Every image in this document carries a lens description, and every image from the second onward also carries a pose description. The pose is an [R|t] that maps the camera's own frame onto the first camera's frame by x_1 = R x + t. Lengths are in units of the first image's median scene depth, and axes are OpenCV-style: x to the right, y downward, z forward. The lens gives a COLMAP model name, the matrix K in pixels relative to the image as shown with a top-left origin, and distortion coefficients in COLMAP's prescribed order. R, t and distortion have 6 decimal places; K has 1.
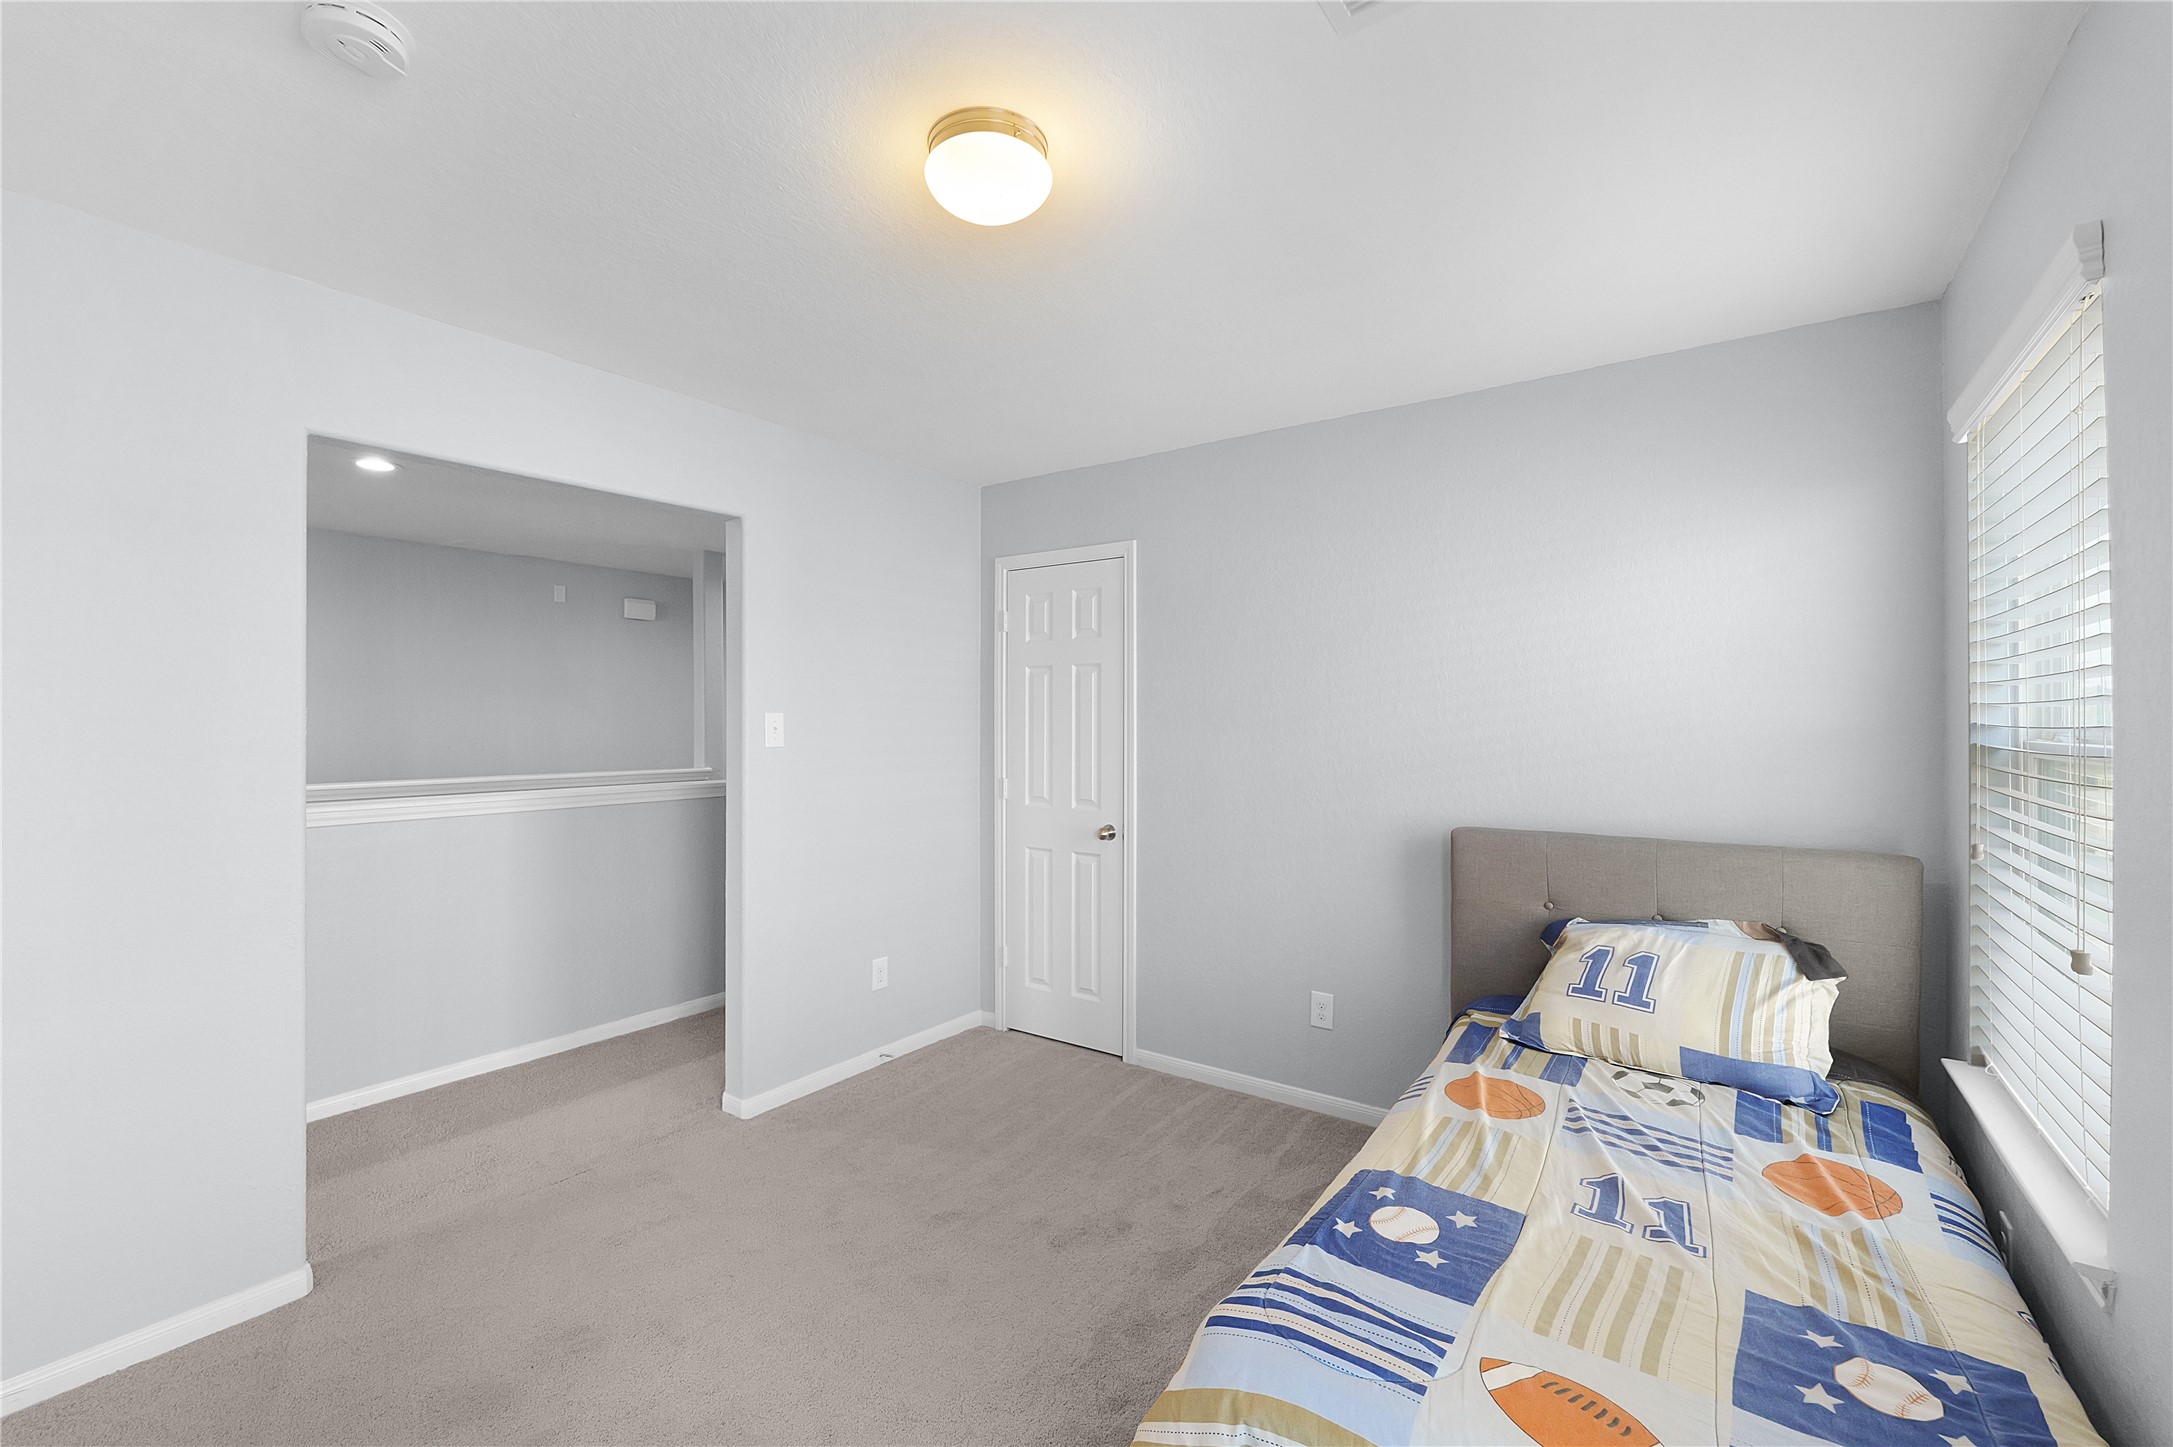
lens RADIAL K [[902.8, 0, 1084.1], [0, 902.8, 722.1], [0, 0, 1]] dist [-0.005059, -0.000002]
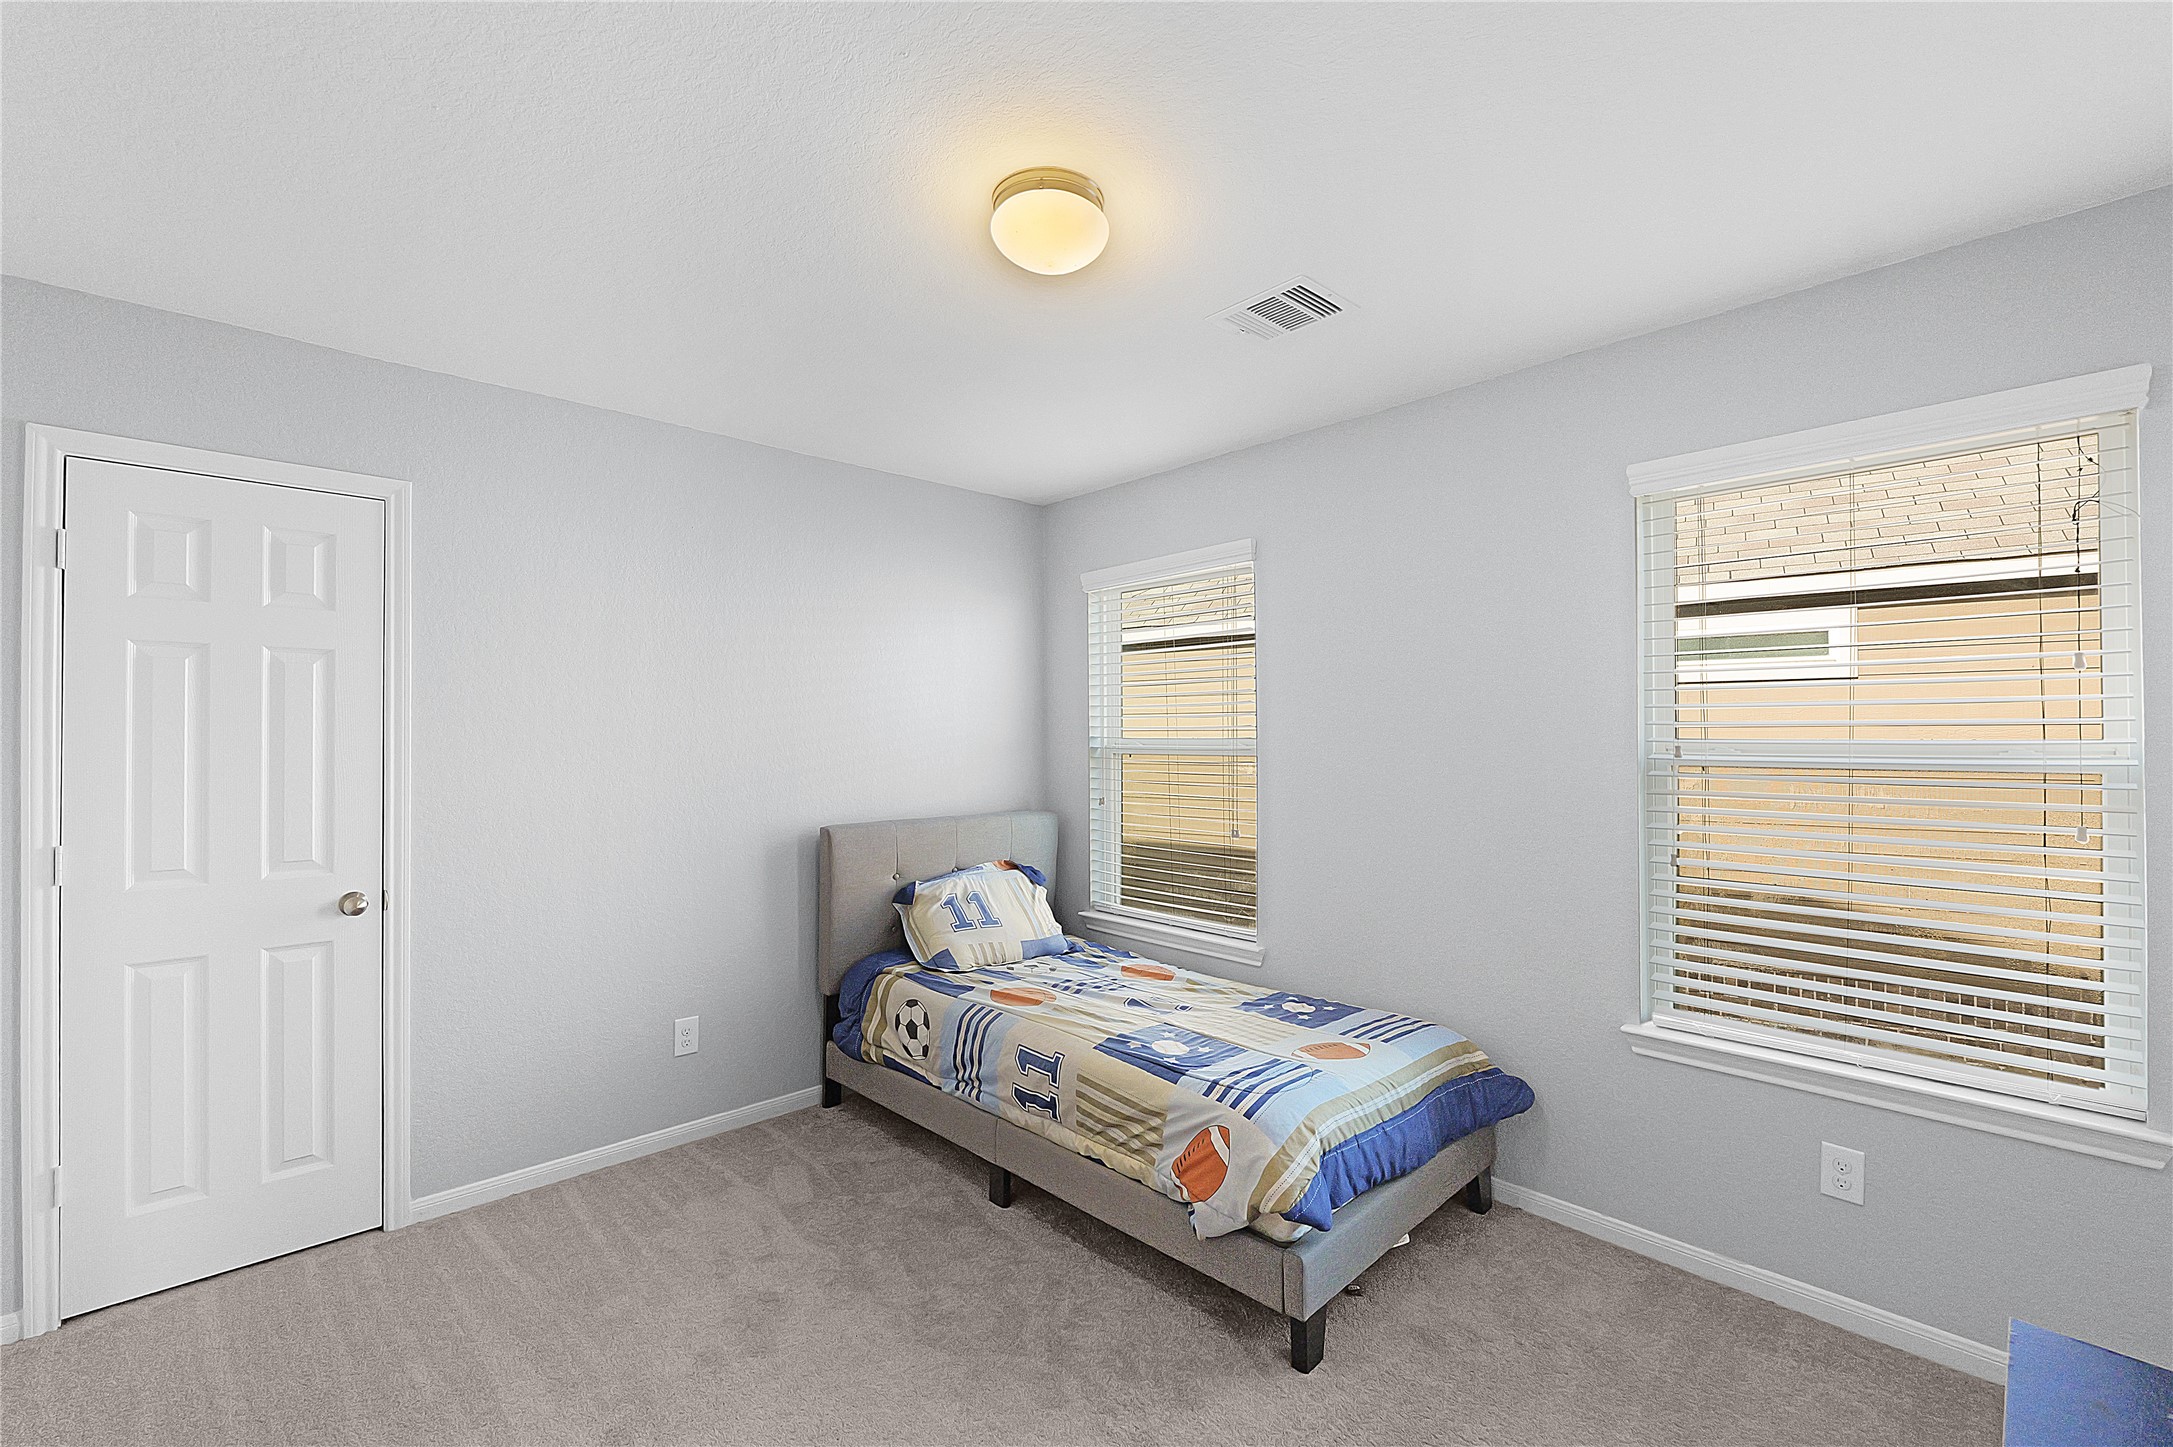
lens RADIAL K [[902.8, 0, 1084.1], [0, 902.8, 722.1], [0, 0, 1]] dist [-0.005059, -0.000002]
pose [[0.206476, 0.012529, 0.978371, -0.554285], [0.003336, 0.999903, -0.013509, -0.001947], [-0.978446, 0.006054, 0.206415, 0.355904]]
